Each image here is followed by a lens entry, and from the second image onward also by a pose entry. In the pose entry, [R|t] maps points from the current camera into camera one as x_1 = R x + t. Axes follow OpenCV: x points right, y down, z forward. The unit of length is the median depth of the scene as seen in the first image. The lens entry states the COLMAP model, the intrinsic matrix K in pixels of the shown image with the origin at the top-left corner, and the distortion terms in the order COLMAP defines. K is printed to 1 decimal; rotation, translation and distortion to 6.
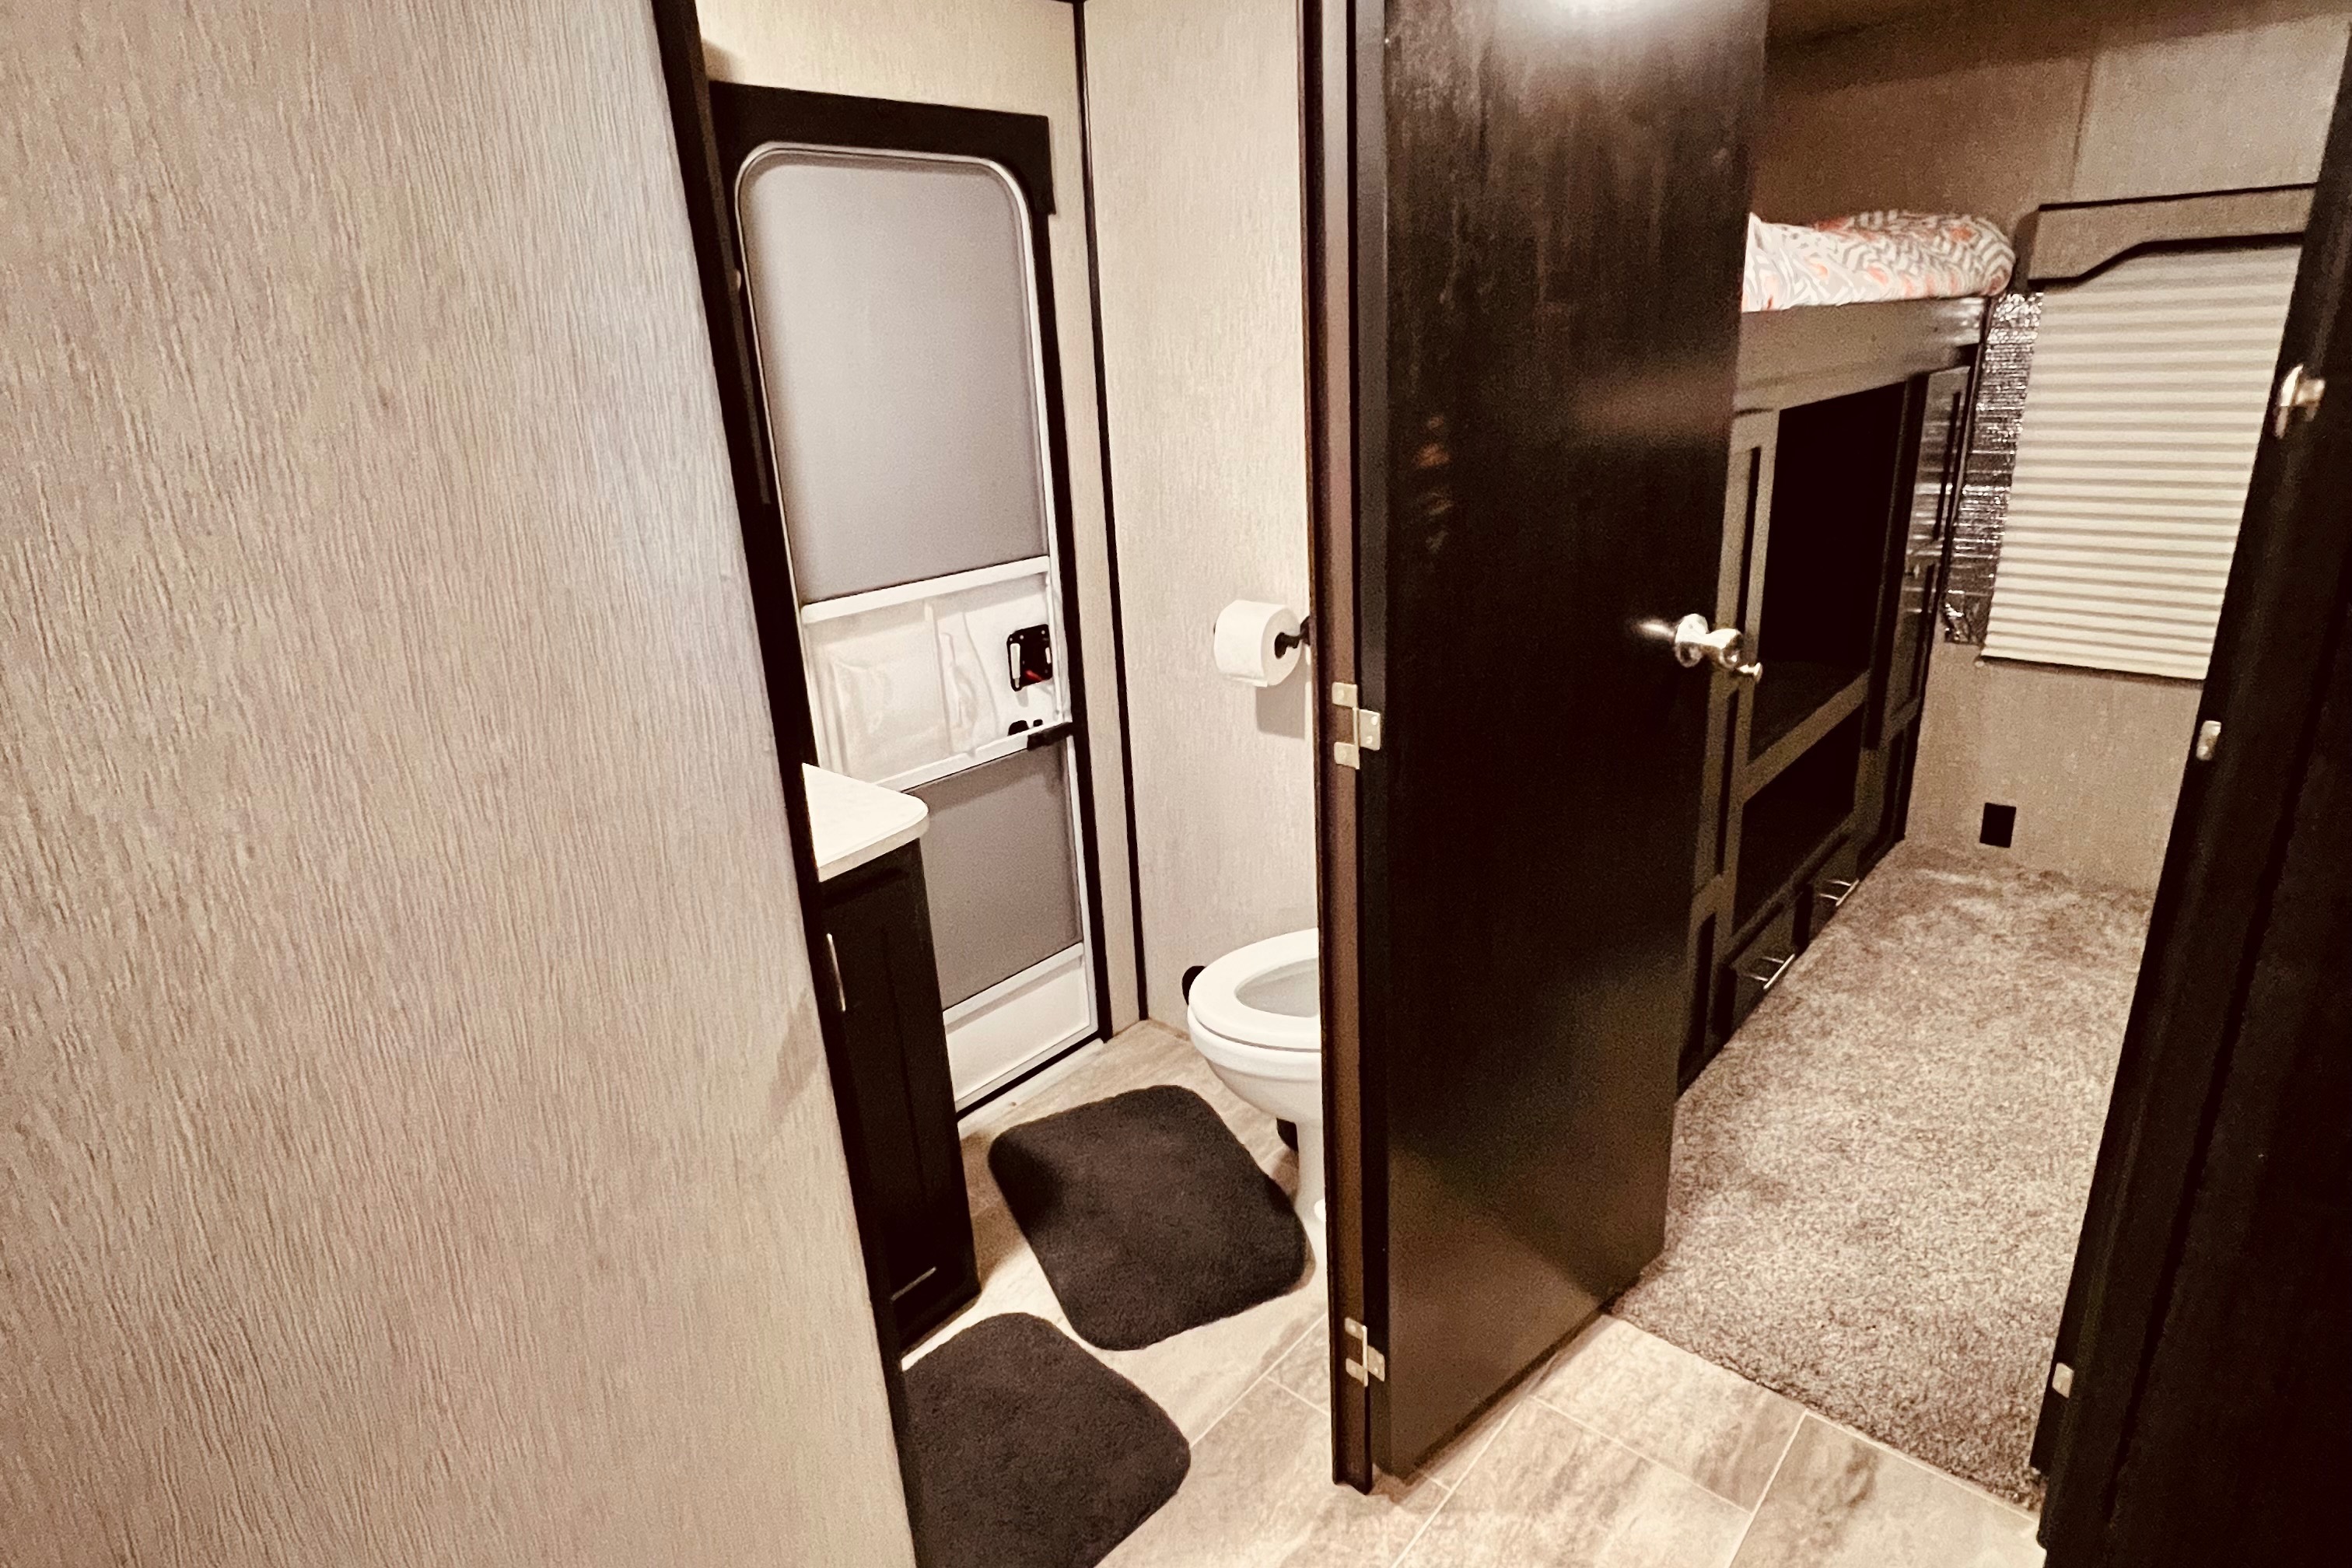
lens RADIAL K [[1257.8, 0, 1187.3], [0, 1257.8, 784.2], [0, 0, 1]] dist [-0.010124, 0.004247]
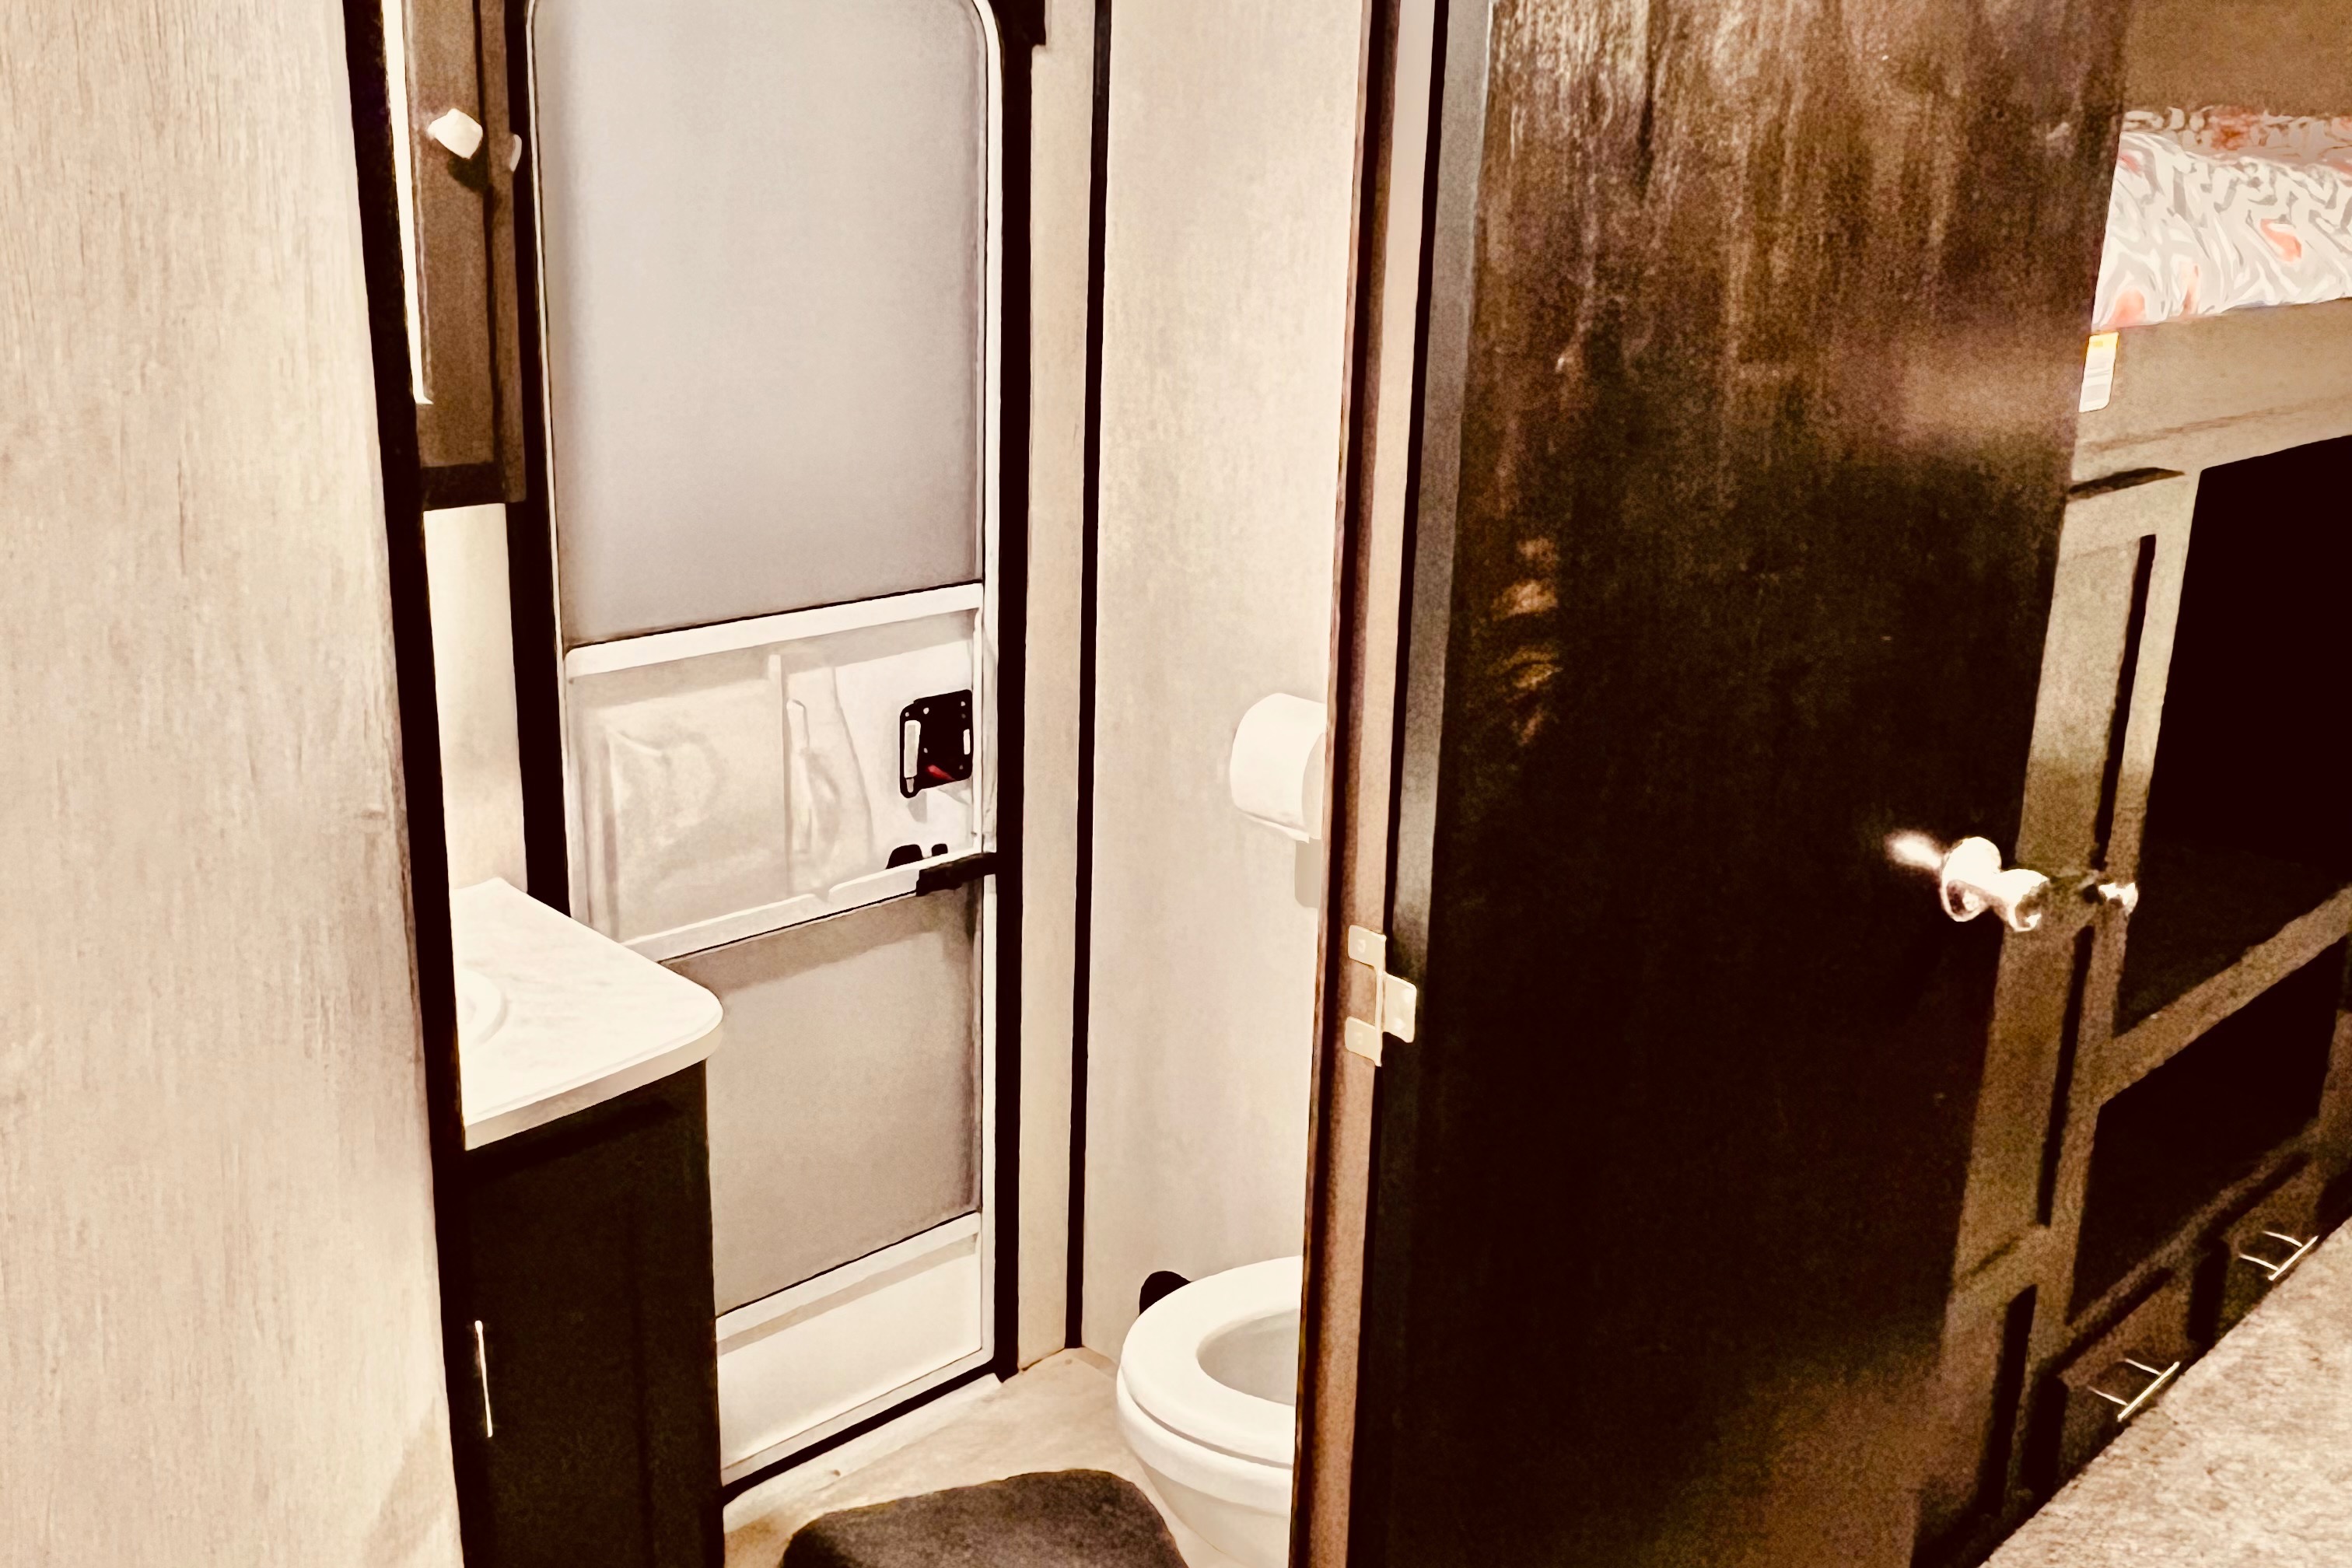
lens RADIAL K [[2183.7, 0, 1161.4], [0, 2183.7, 777.3], [0, 0, 1]] dist [-0.011933, 0.000000]
pose [[0.994163, 0.097139, -0.046948, 0.034920], [-0.098983, 0.994337, -0.038679, -0.054421], [0.042925, 0.043101, 0.998148, -0.052324]]
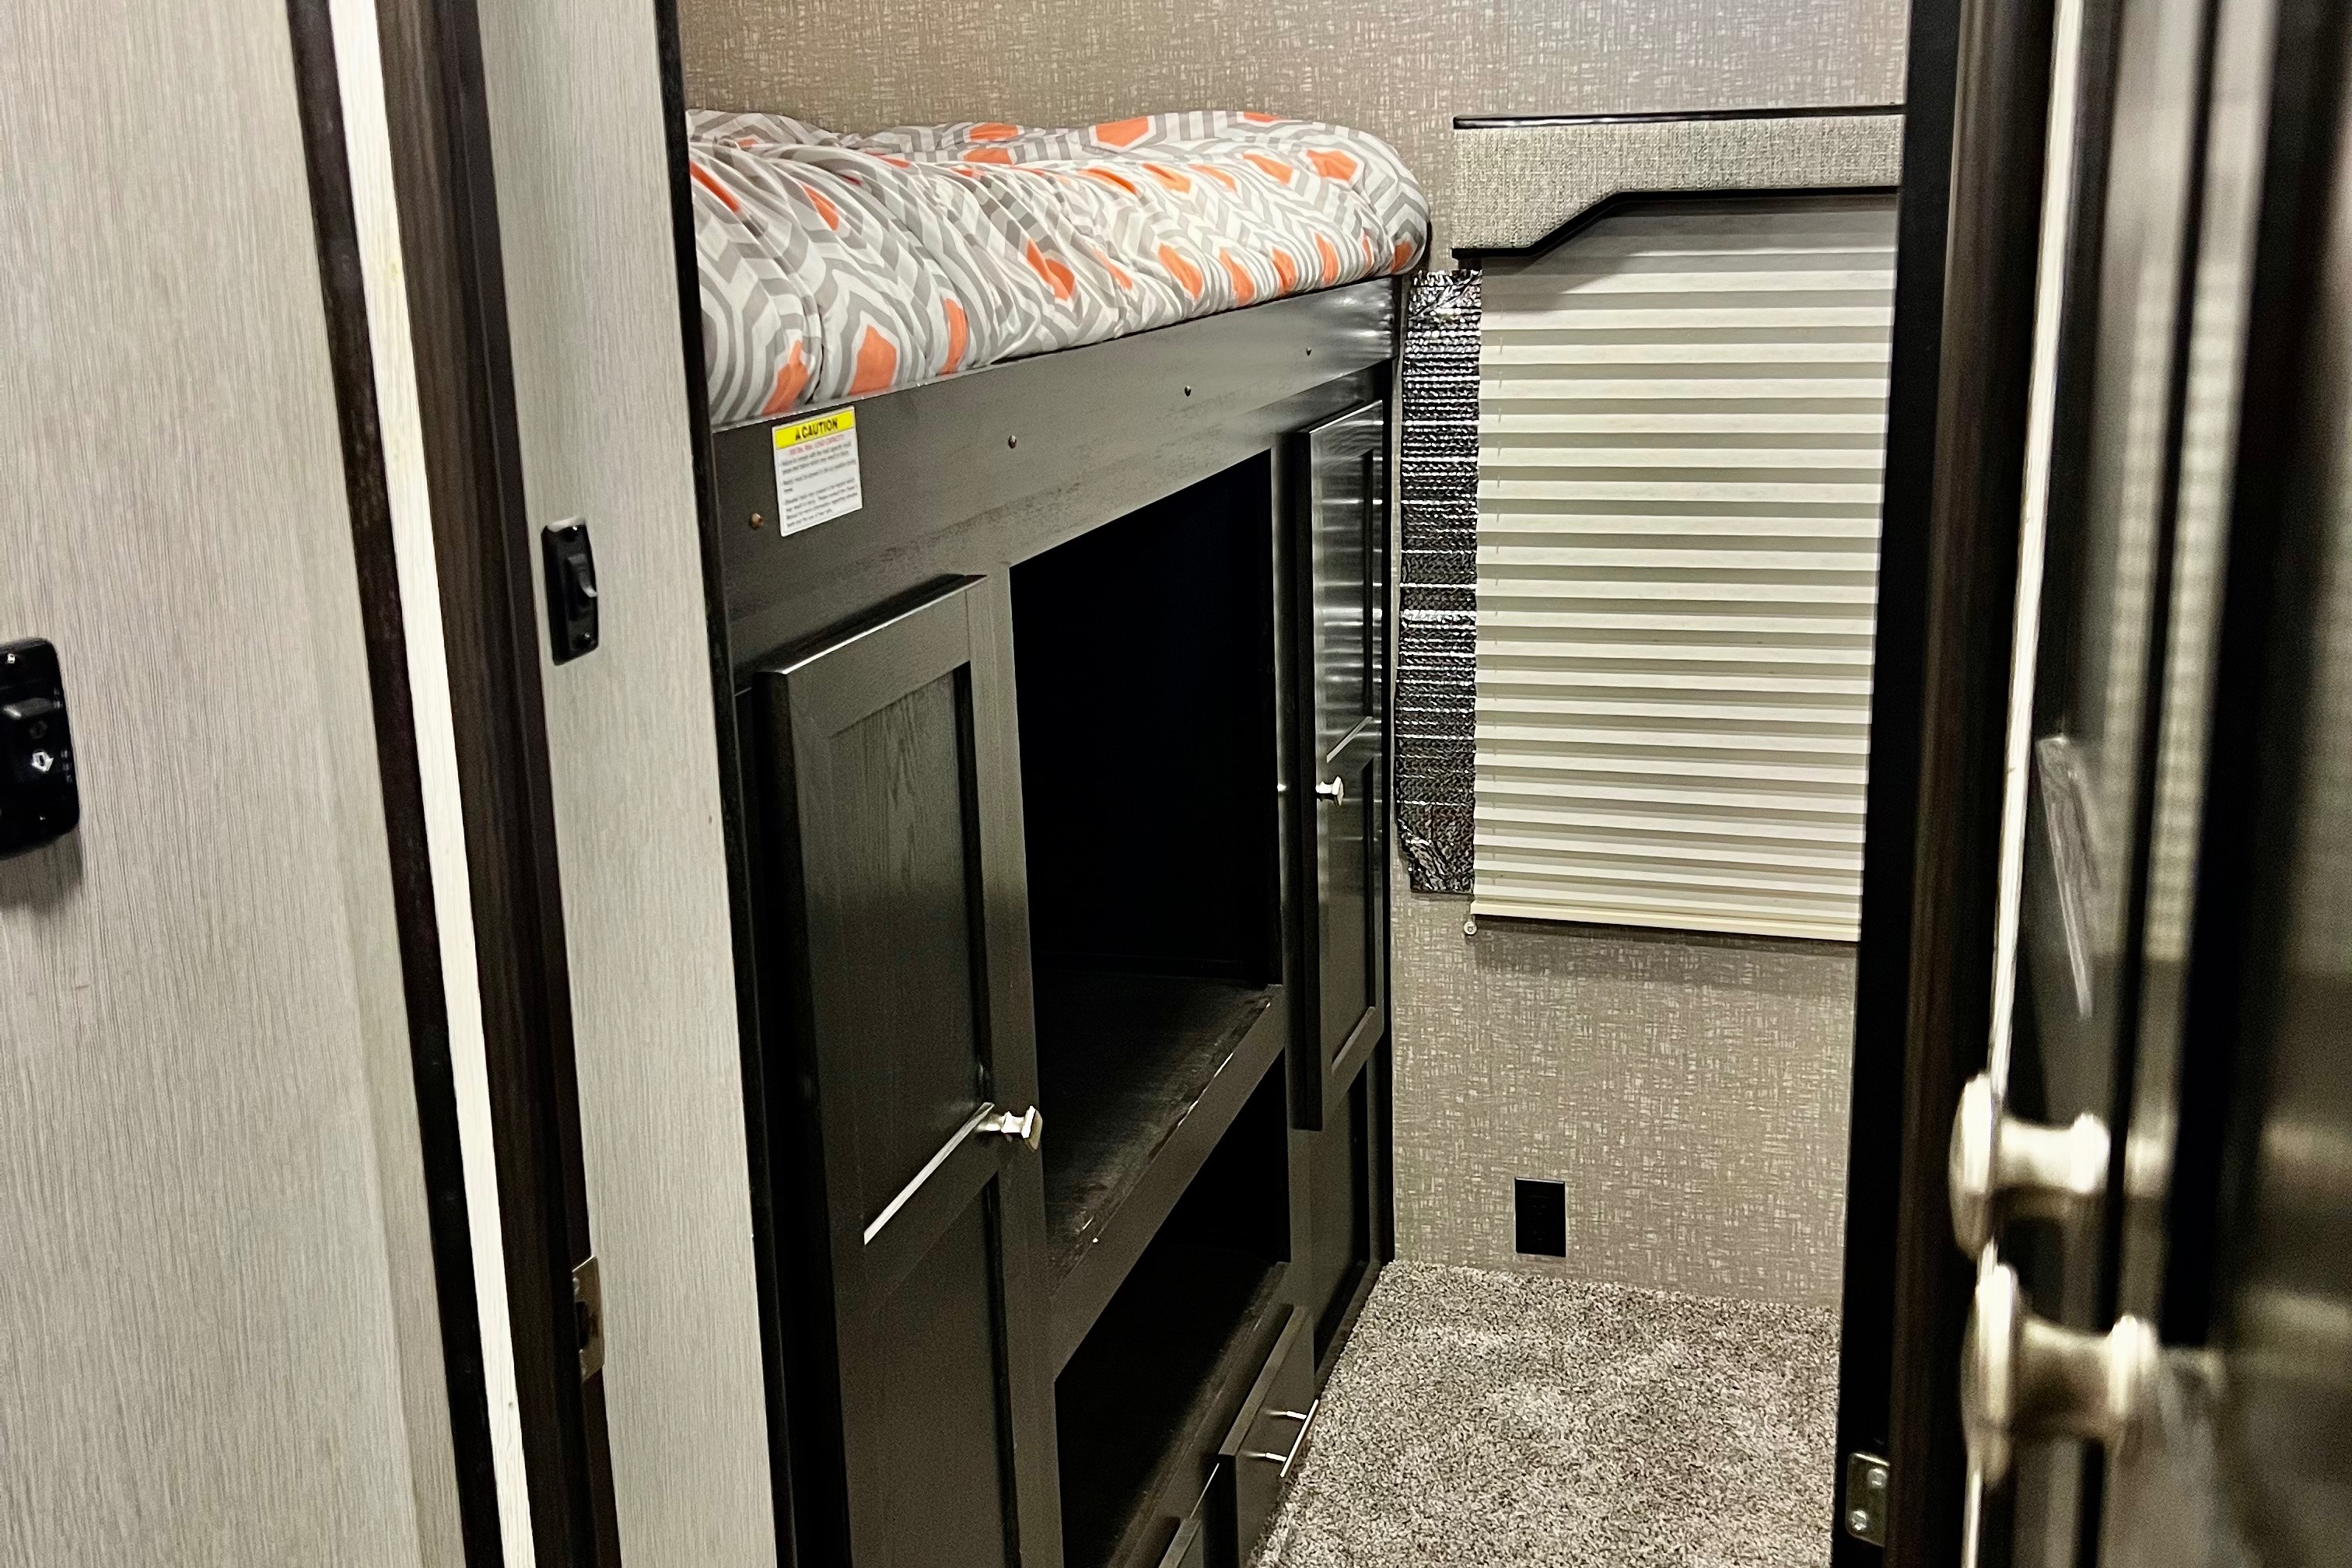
lens RADIAL K [[2355.0, 0, 1184.1], [0, 2355.0, 775.4], [0, 0, 1]] dist [0.052910, 0.000000]
pose [[0.907239, -0.076234, 0.413649, 0.143360], [0.120754, 0.989246, -0.082531, -0.124706], [-0.402909, 0.124825, 0.906688, 0.165352]]
